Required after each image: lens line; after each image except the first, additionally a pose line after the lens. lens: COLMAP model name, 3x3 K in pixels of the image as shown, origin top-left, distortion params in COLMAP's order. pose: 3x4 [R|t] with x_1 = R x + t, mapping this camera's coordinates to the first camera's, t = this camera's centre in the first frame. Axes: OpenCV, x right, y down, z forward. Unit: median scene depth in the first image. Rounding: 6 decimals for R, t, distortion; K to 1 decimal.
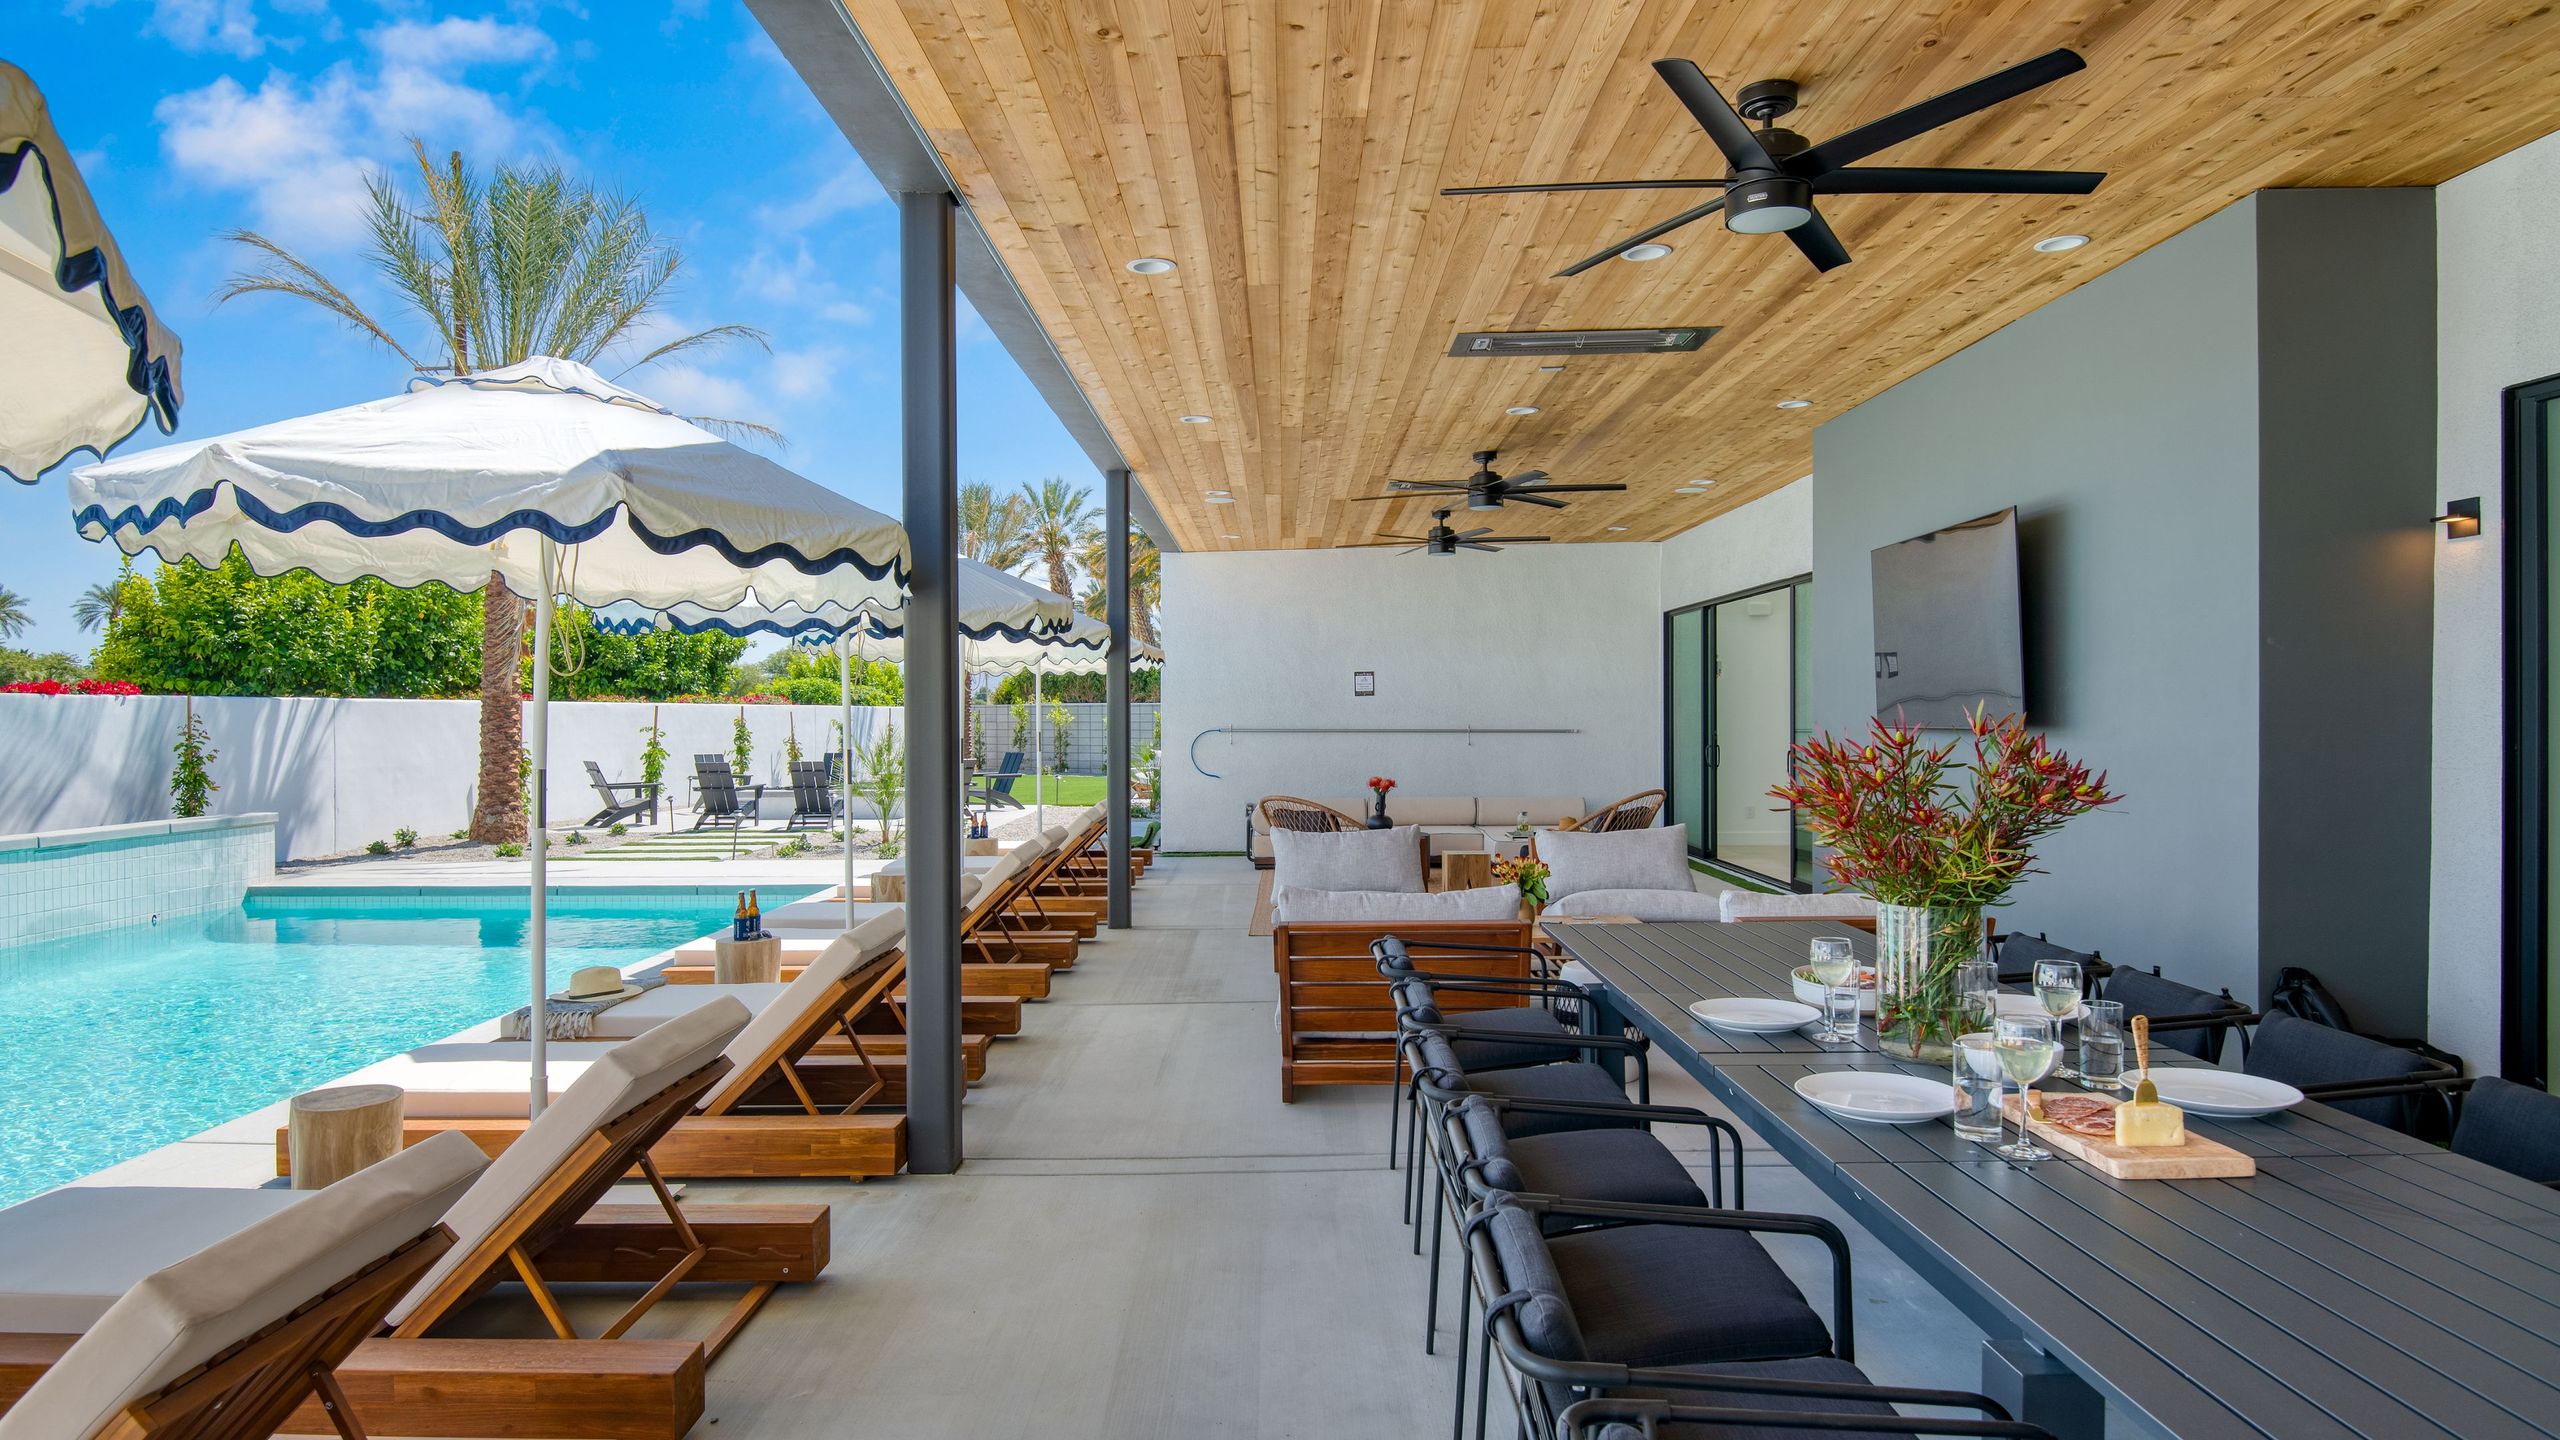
lens RADIAL K [[1489.5, 0, 1277.5], [0, 1489.5, 718.9], [0, 0, 1]] dist [0.000568, 0.000030]
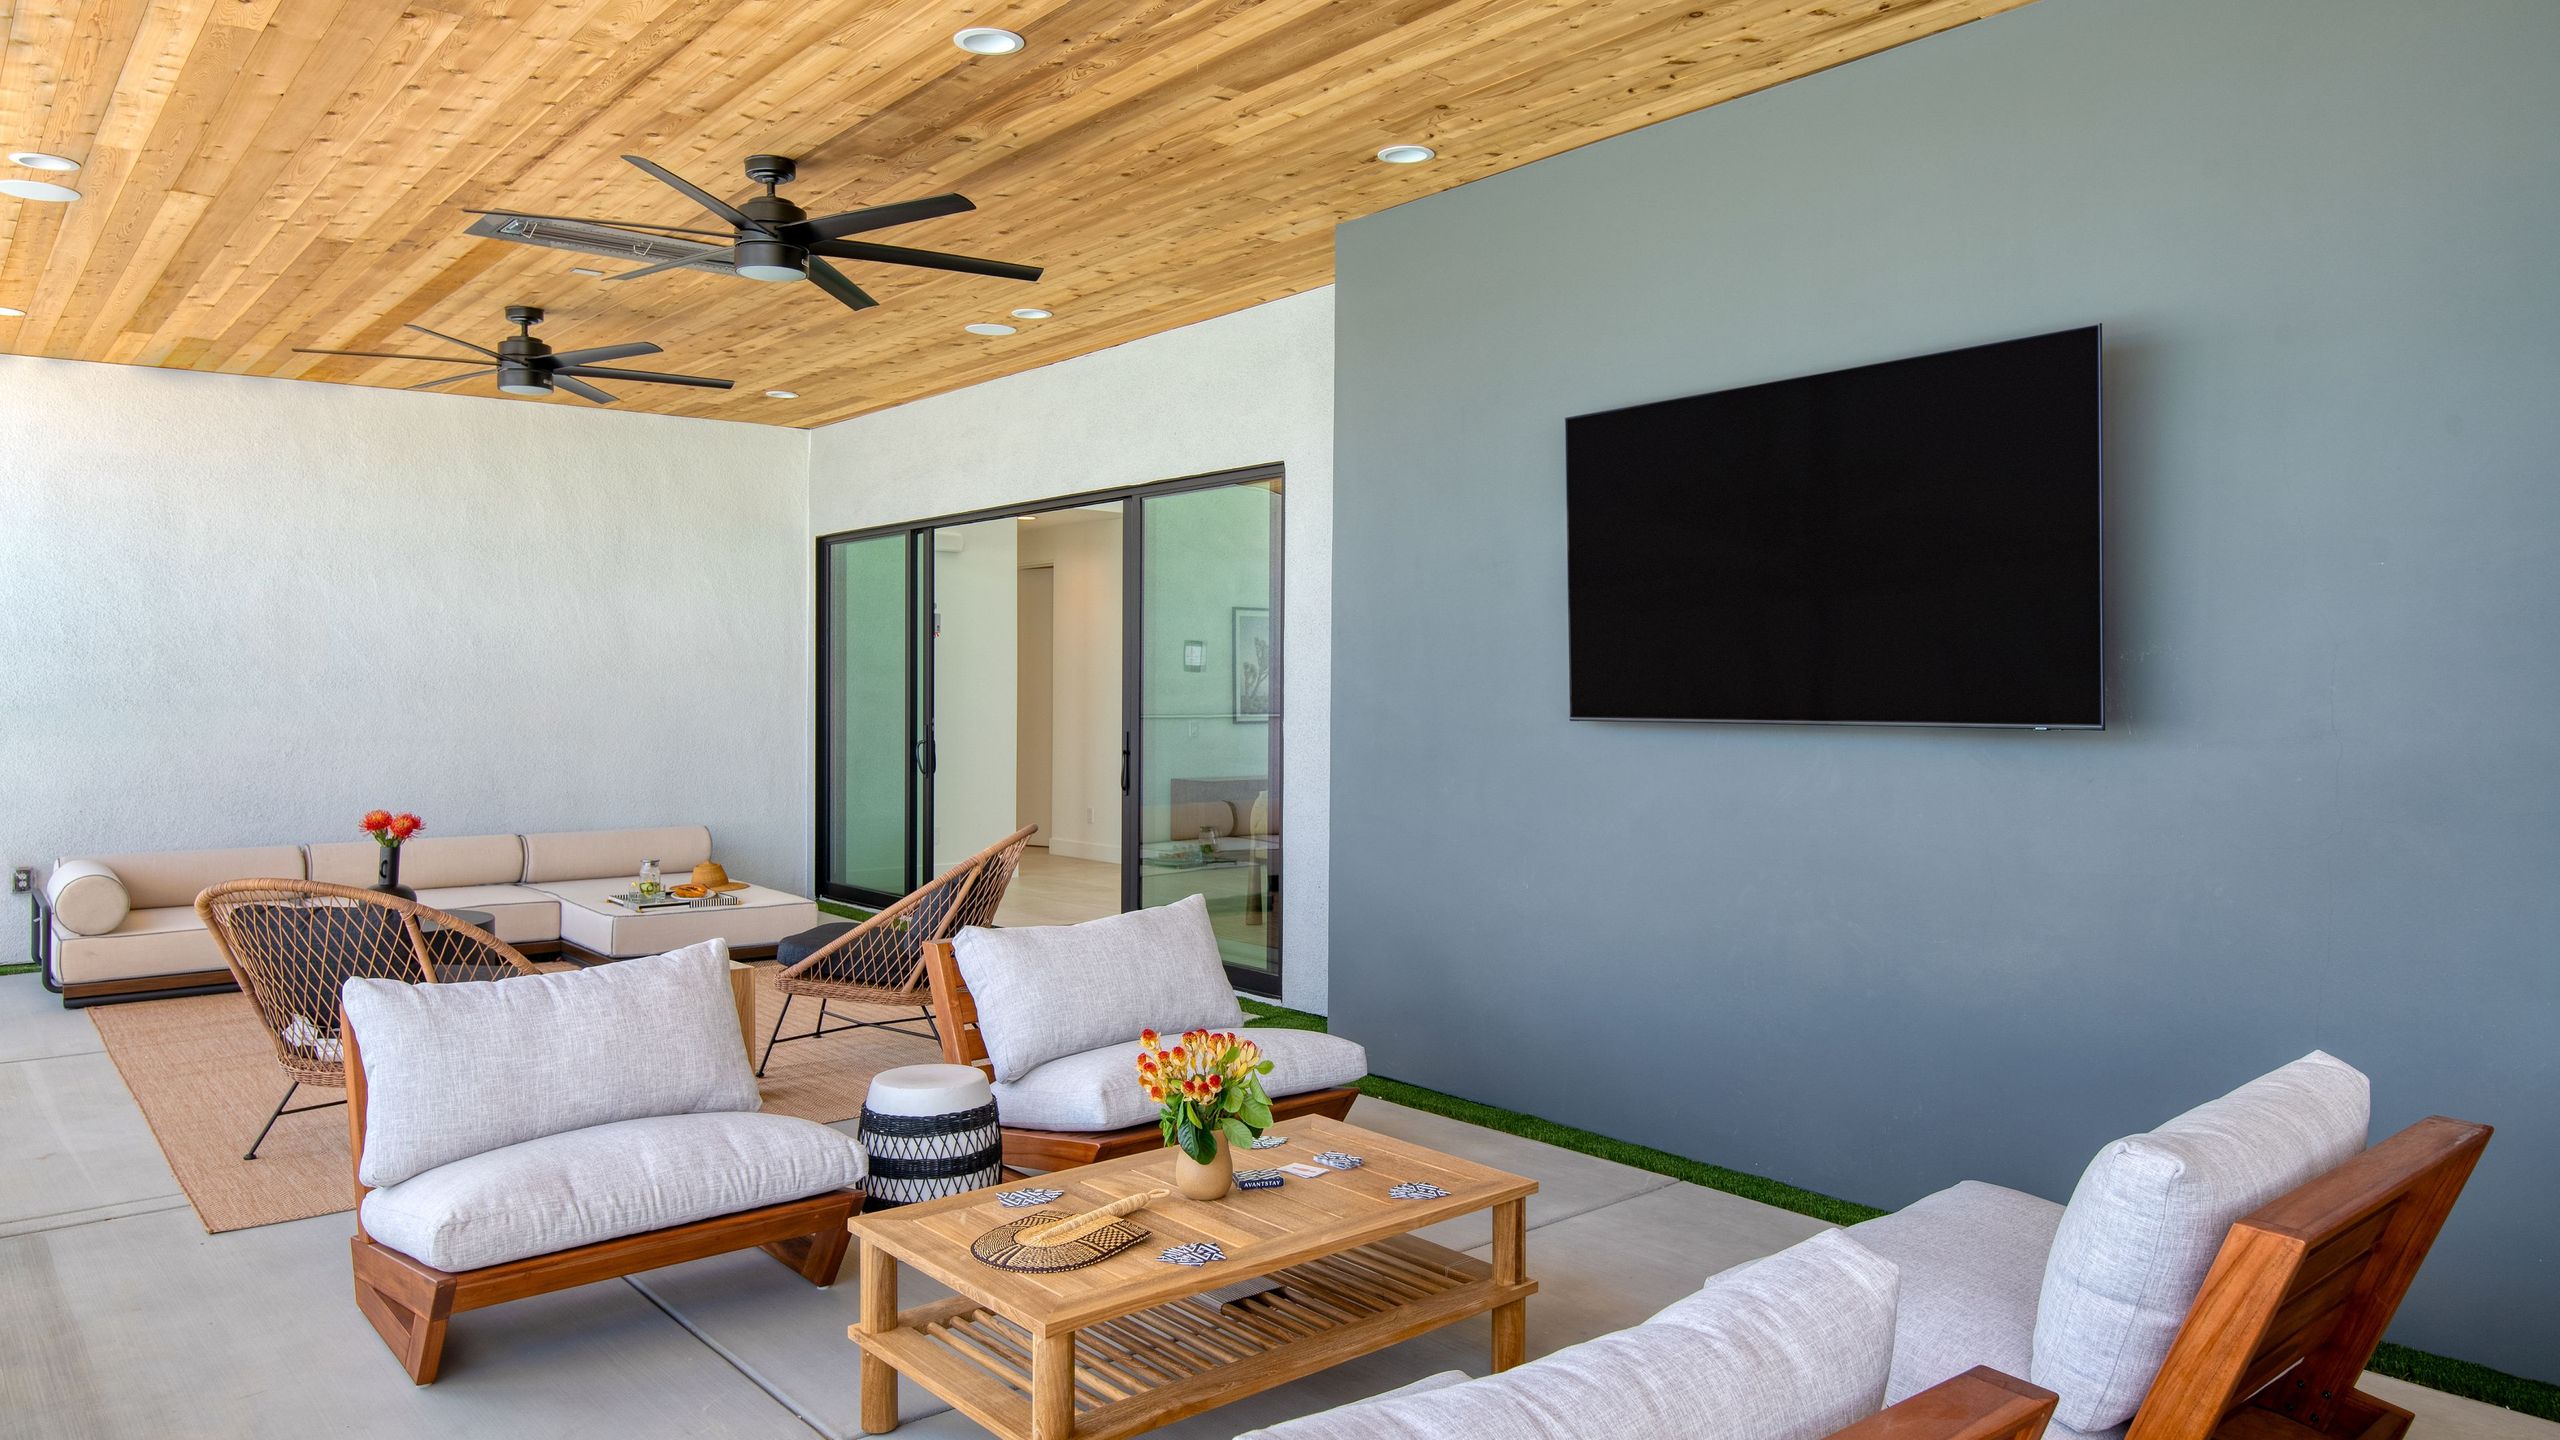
lens RADIAL K [[1672.8, 0, 1281.3], [0, 1672.8, 713.0], [0, 0, 1]] dist [-0.005726, -0.000587]
pose [[0.761065, 0.001803, 0.648673, -0.070245], [-0.006798, 0.999963, 0.005197, 0.000125], [-0.648640, -0.008364, 0.761049, 0.362497]]
